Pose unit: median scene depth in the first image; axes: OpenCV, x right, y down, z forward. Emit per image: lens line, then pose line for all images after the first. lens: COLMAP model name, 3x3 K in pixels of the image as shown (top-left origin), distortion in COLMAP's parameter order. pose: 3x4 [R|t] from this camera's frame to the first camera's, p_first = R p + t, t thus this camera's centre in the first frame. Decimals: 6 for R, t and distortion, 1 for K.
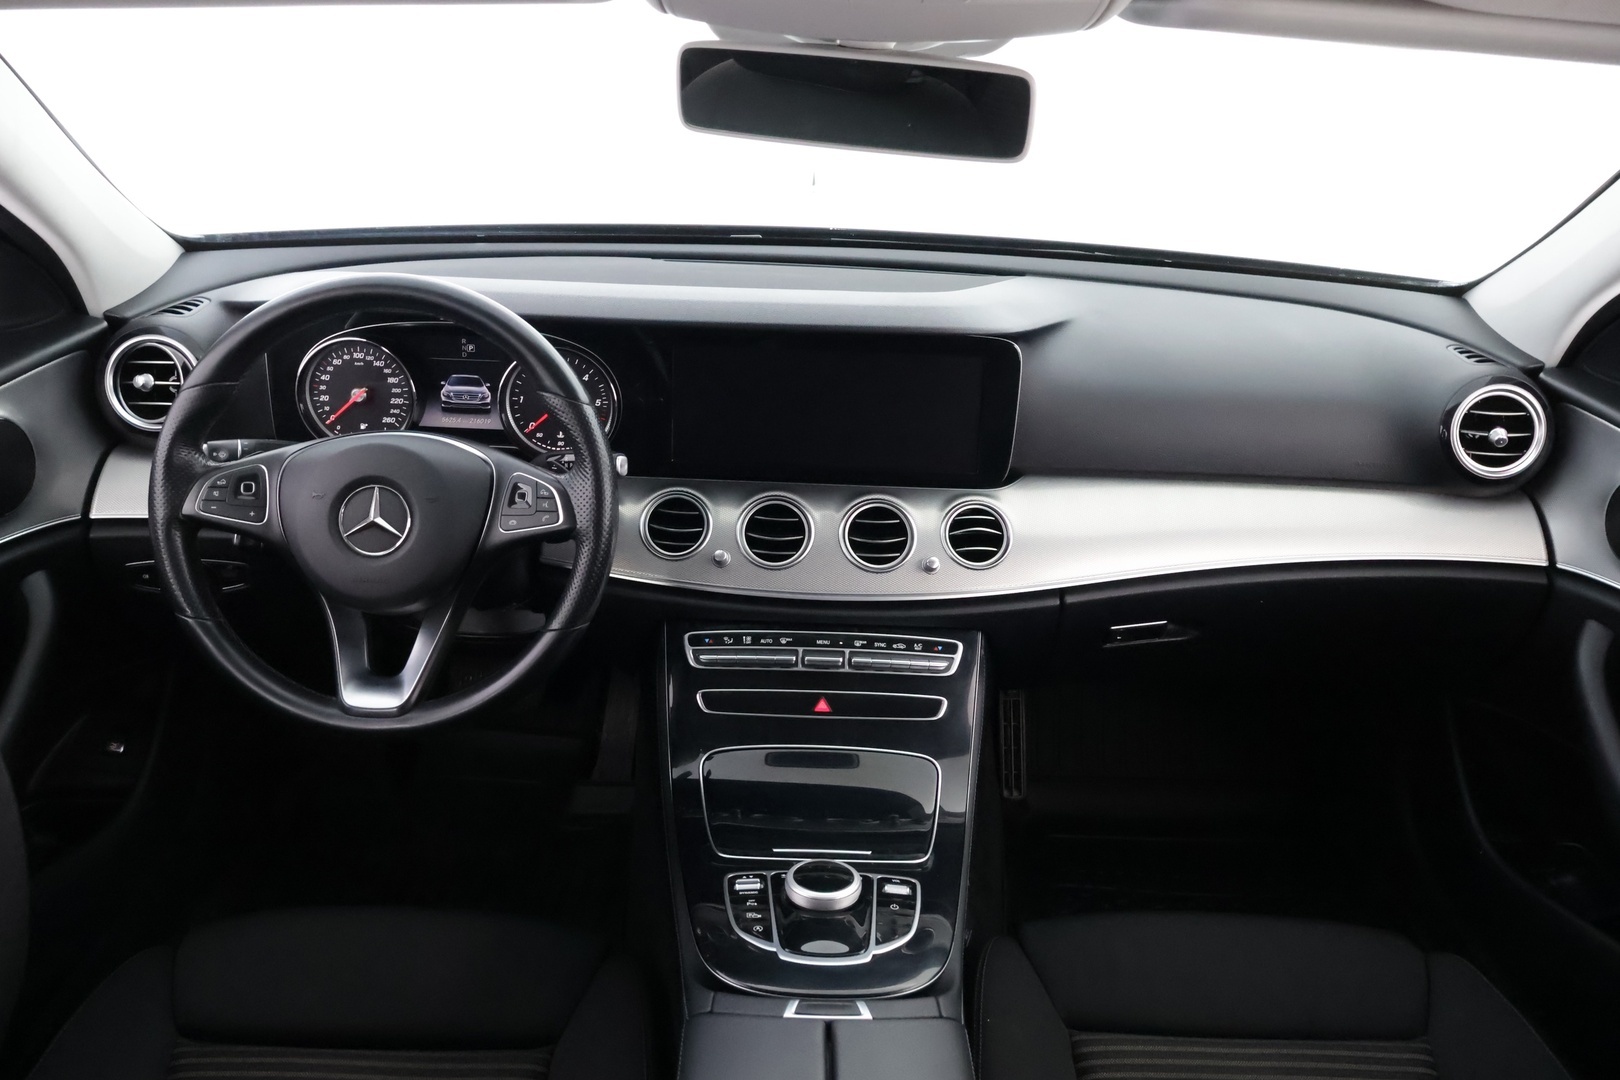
lens RADIAL K [[1339.5, 0, 806.7], [0, 1339.5, 545.7], [0, 0, 1]] dist [-0.014037, -0.009849]
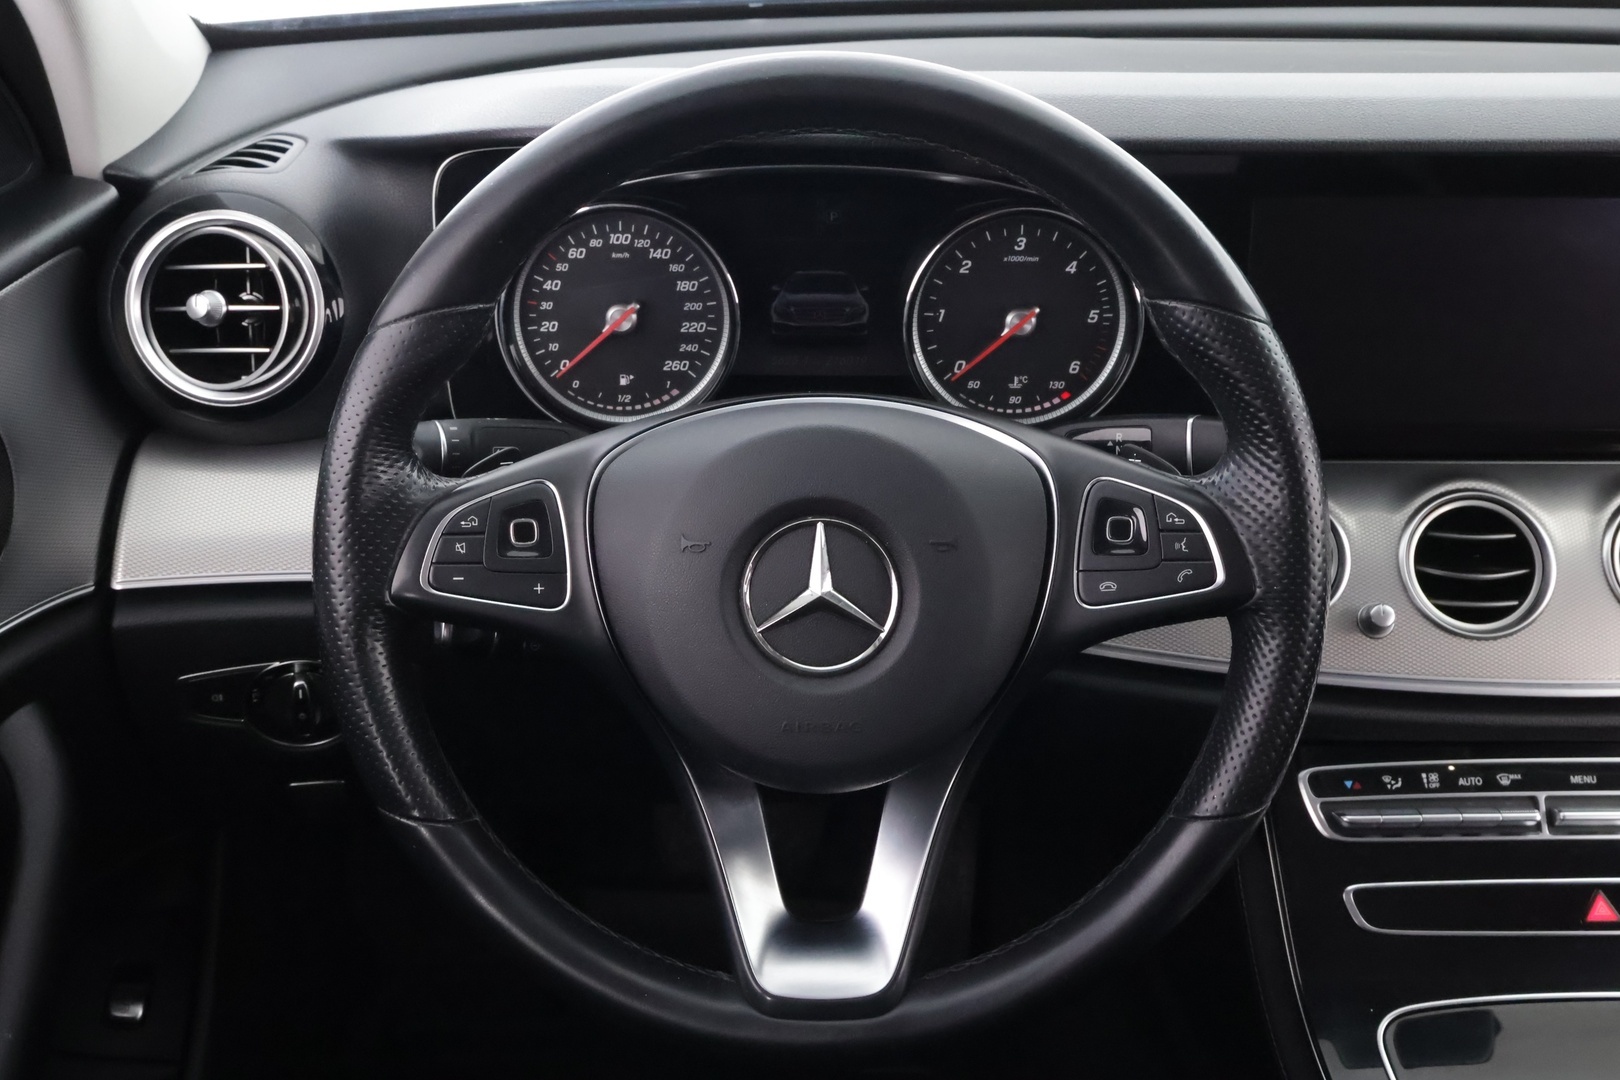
lens RADIAL K [[1851.5, 0, 803.4], [0, 1851.5, 533.7], [0, 0, 1]] dist [-0.003830, 0.000000]
pose [[0.999324, -0.036511, 0.004308, -0.281944], [0.036409, 0.999104, 0.021597, -0.045852], [-0.005093, -0.021425, 0.999757, 0.313673]]
